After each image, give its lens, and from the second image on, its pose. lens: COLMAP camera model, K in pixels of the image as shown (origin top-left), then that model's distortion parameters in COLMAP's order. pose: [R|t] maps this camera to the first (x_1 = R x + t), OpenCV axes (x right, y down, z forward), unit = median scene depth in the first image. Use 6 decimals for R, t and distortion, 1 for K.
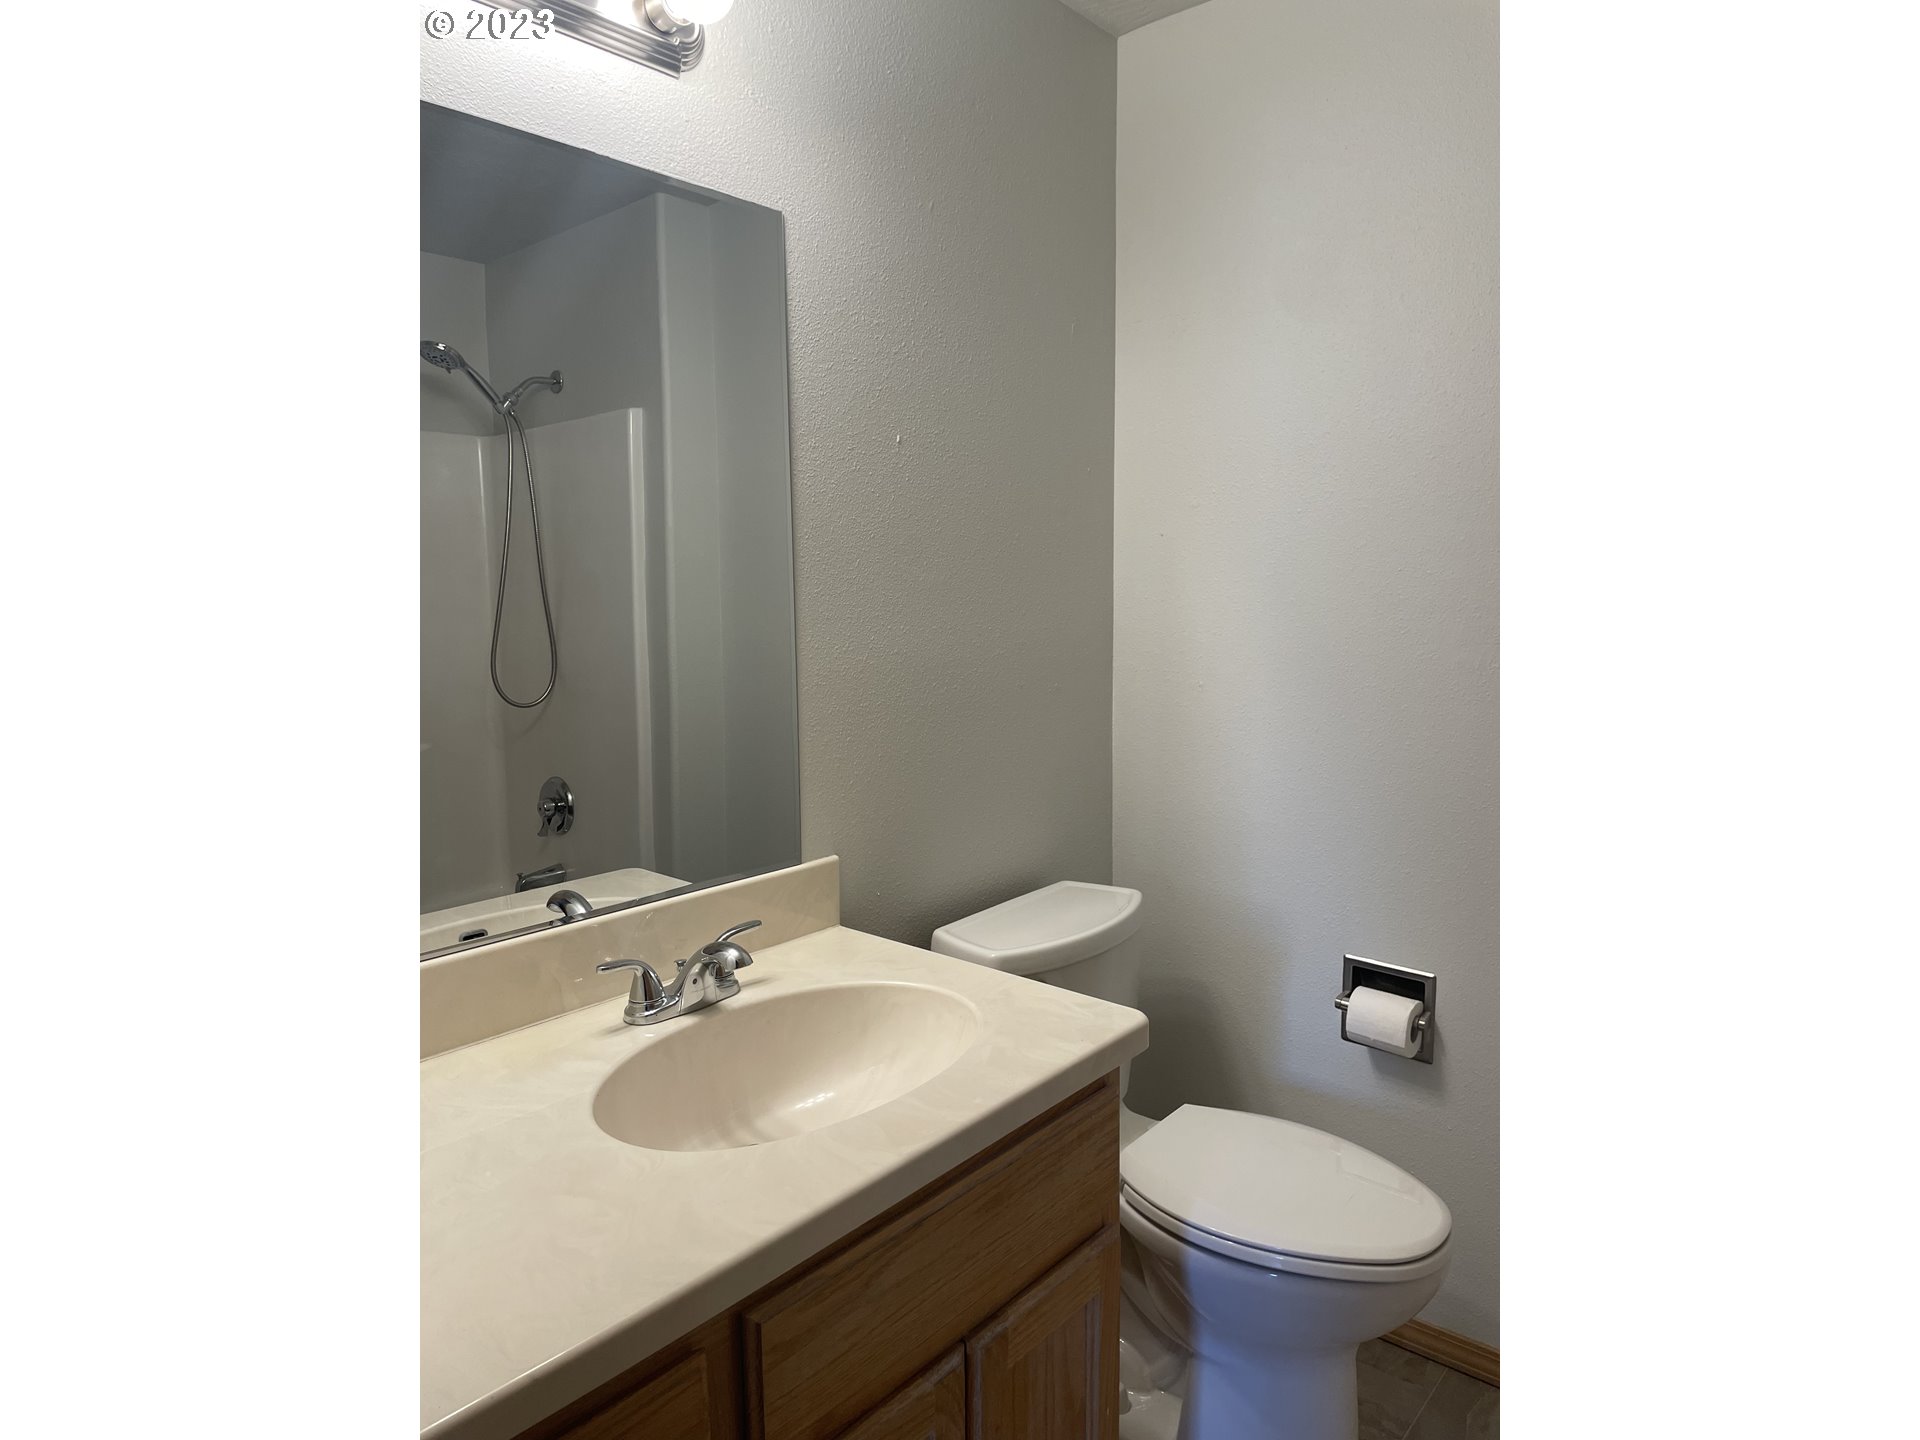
lens RADIAL K [[1129.6, 0, 971.4], [0, 1129.6, 710.2], [0, 0, 1]] dist [0.032244, -0.011951]
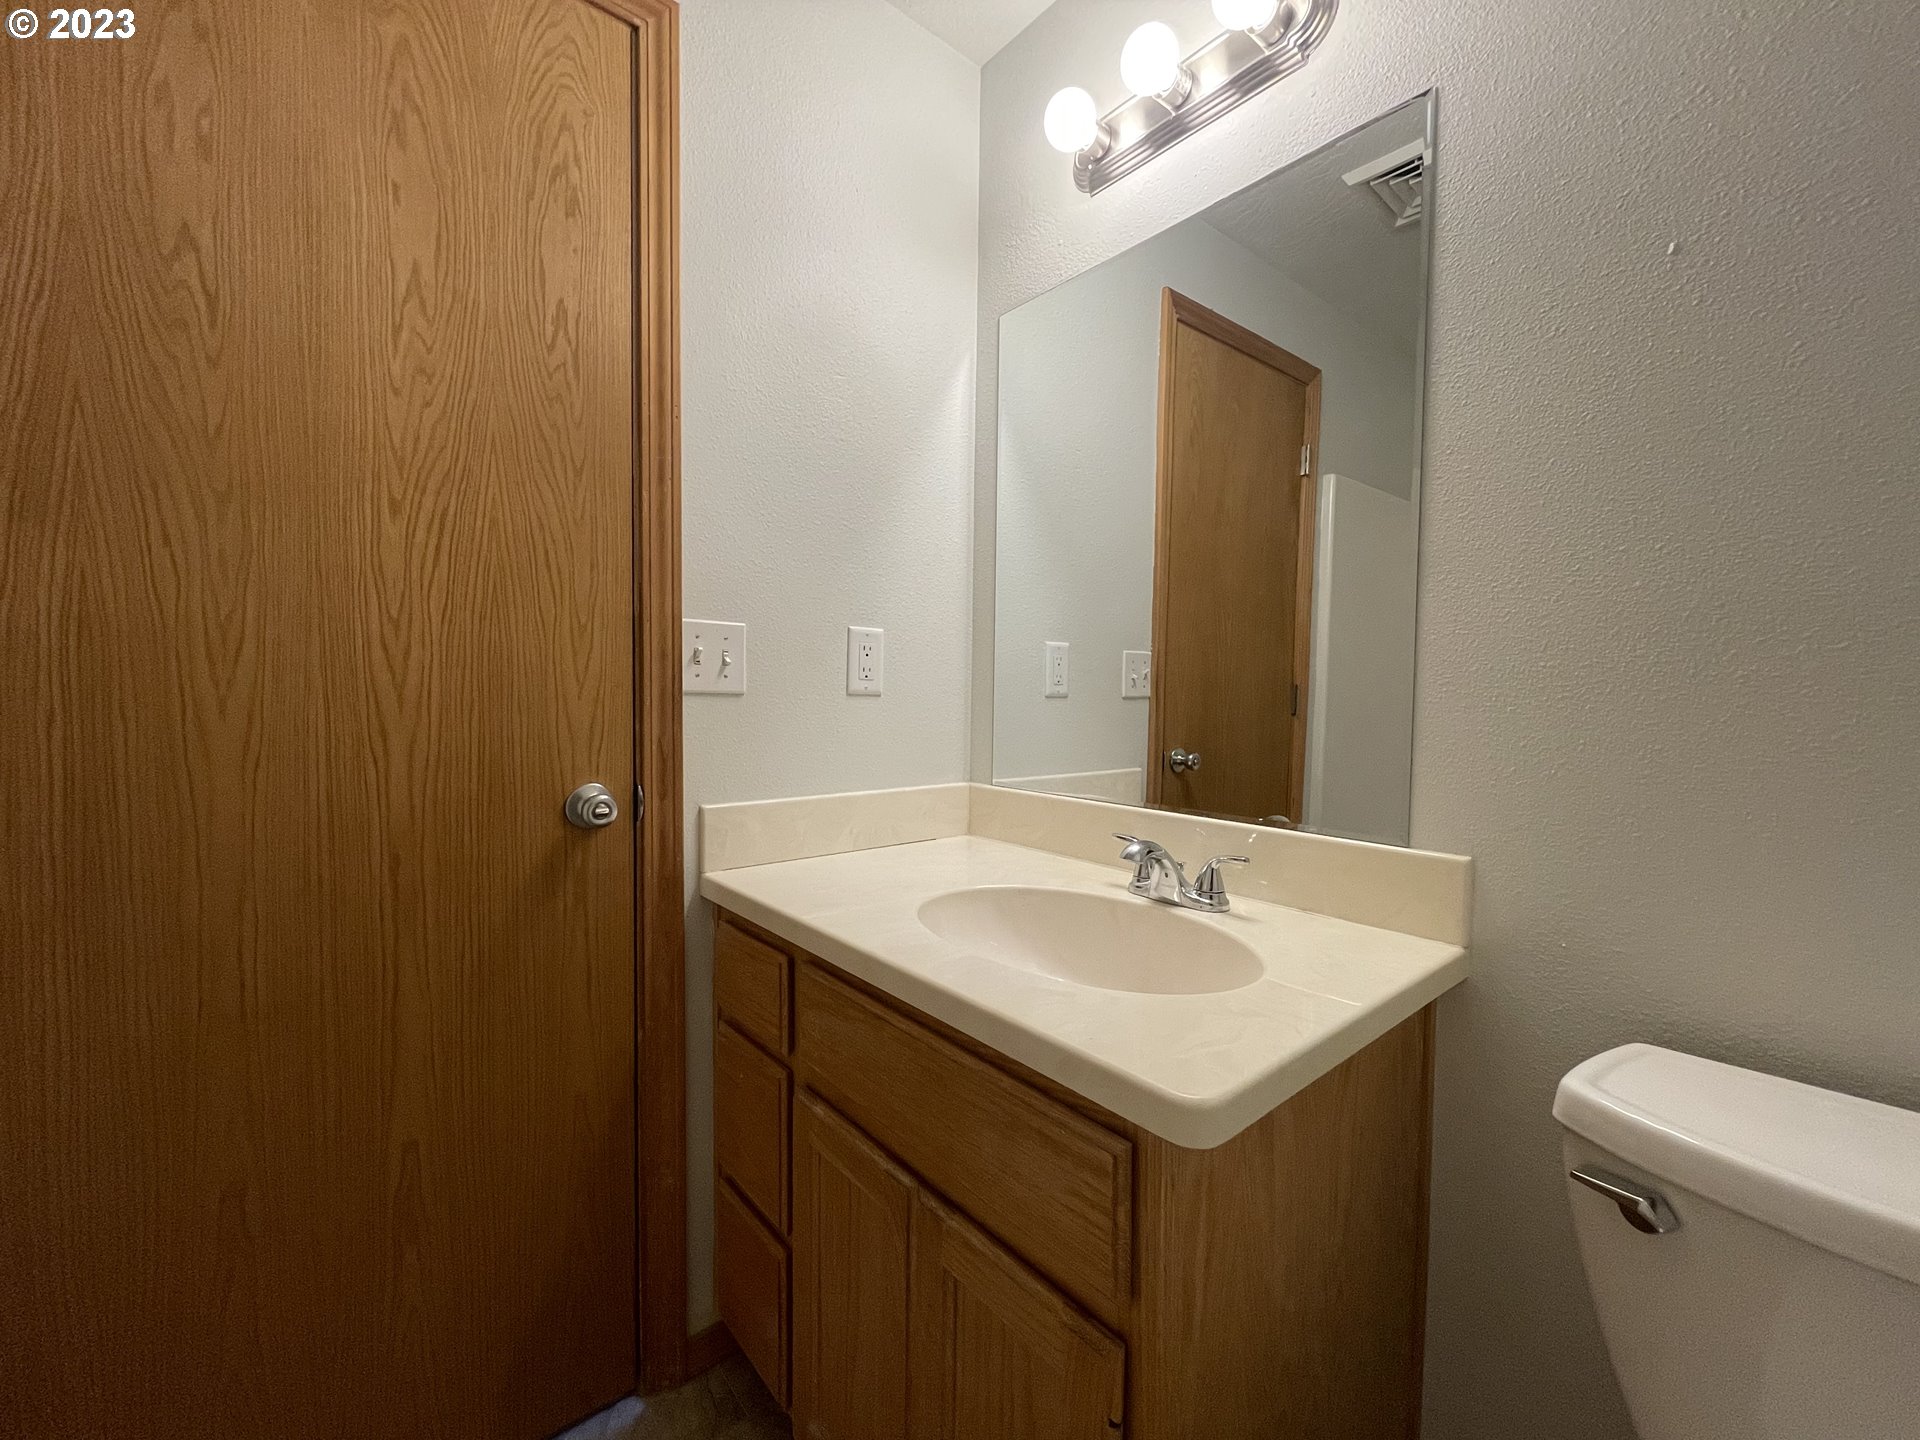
lens RADIAL K [[785.5, 0, 961.8], [0, 785.5, 717.4], [0, 0, 1]] dist [-0.006210, 0.001107]
pose [[-0.157397, 0.048991, -0.986319, 0.635790], [-0.124514, 0.989813, 0.069035, 0.053230], [0.979654, 0.133677, -0.149694, 0.986997]]
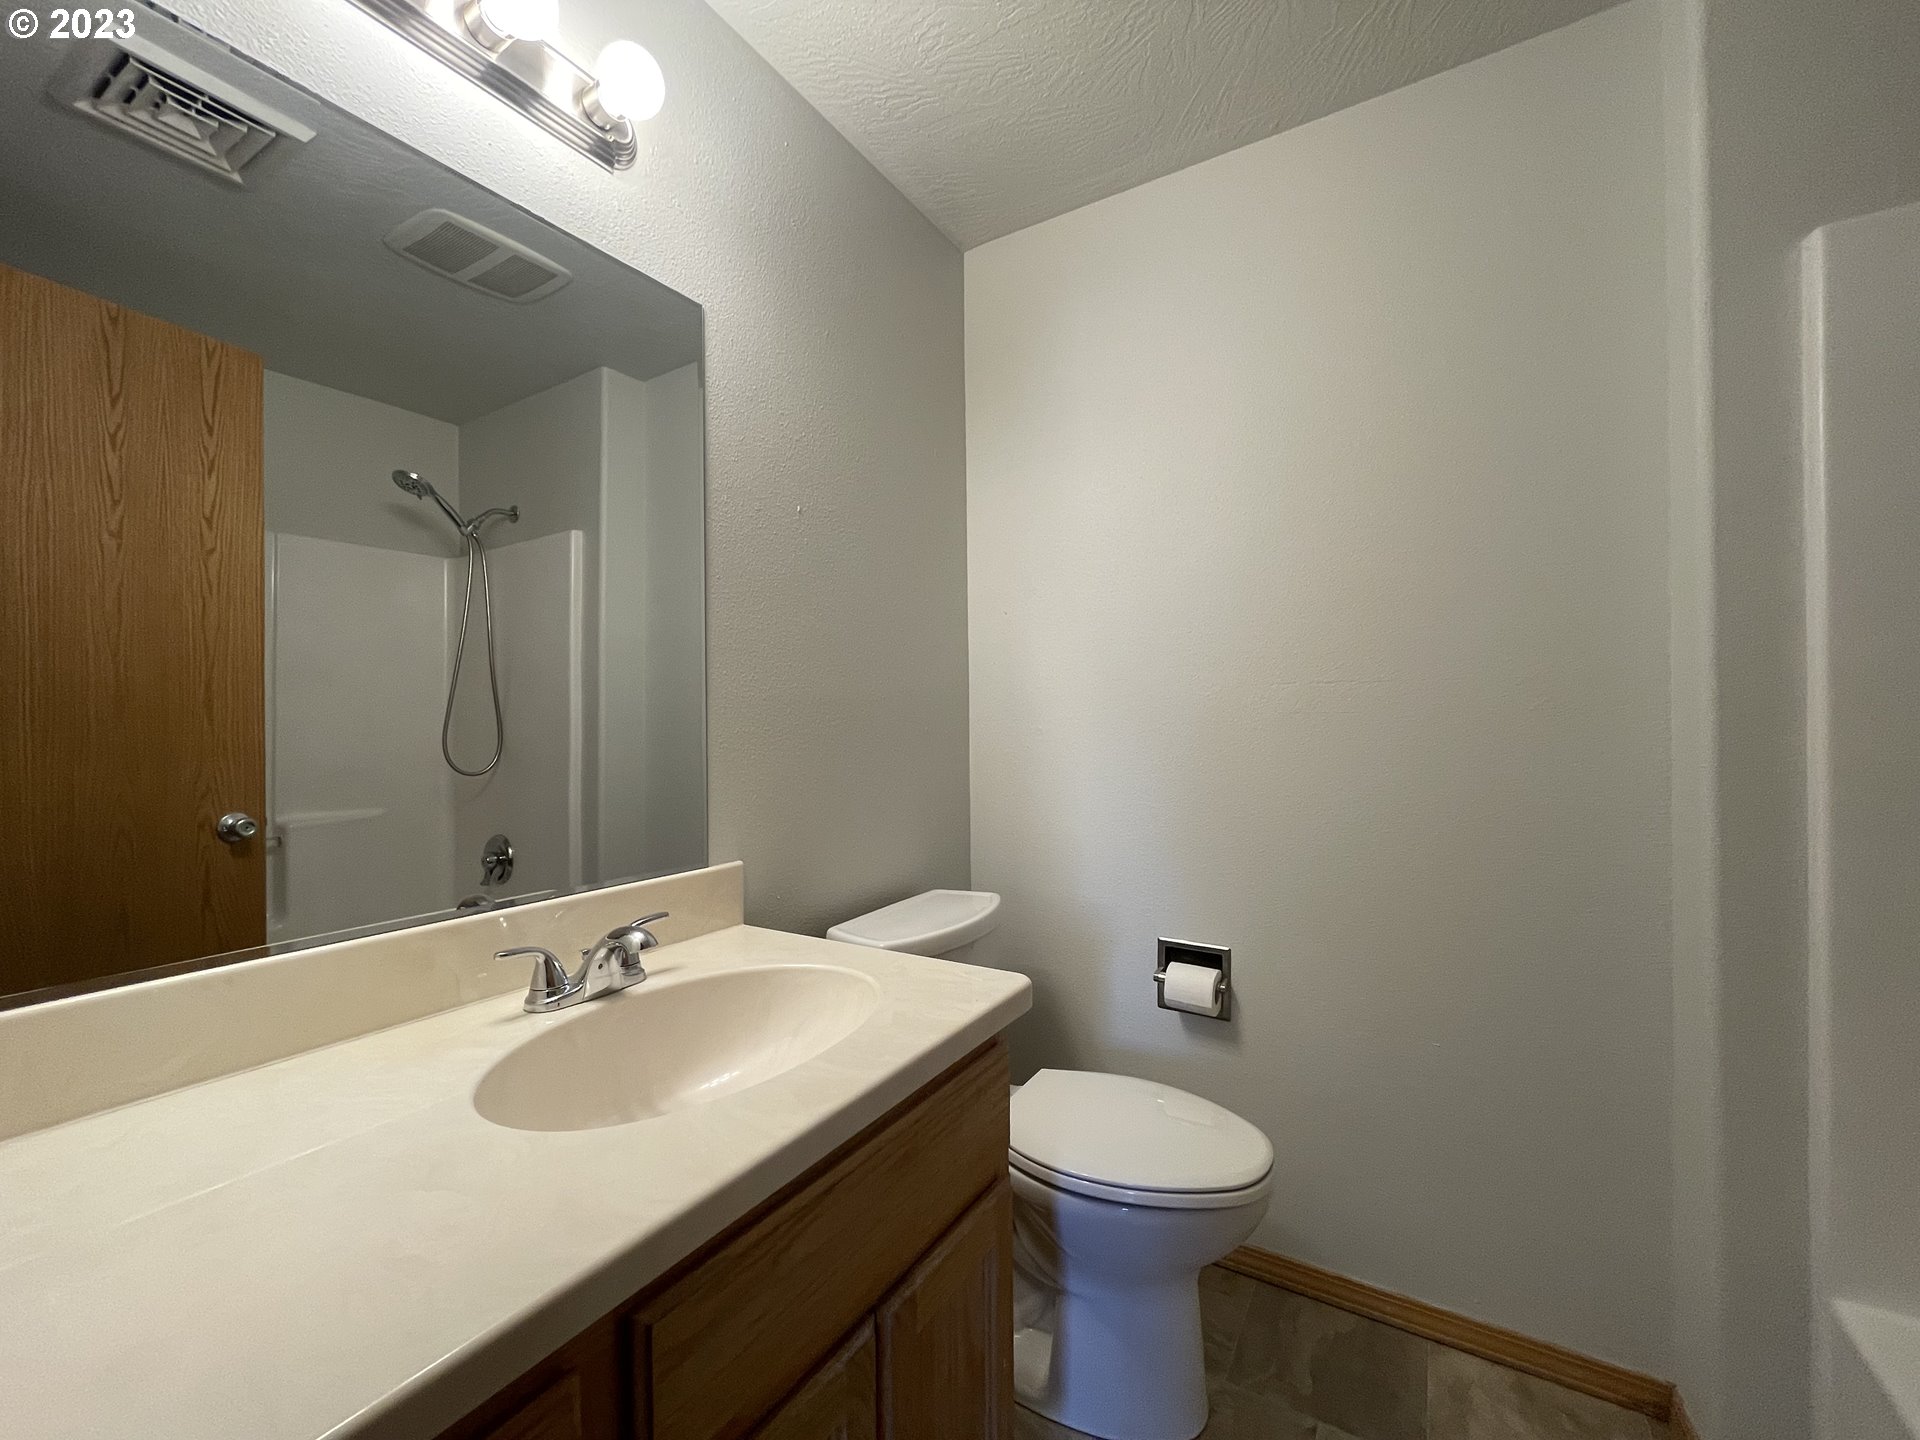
lens RADIAL K [[785.5, 0, 963.5], [0, 785.5, 727.1], [0, 0, 1]] dist [-0.006210, 0.001107]
pose [[0.987141, -0.001282, 0.159847, -0.034014], [0.019104, 0.993747, -0.110013, 0.117010], [-0.158706, 0.111652, 0.980992, 0.244772]]
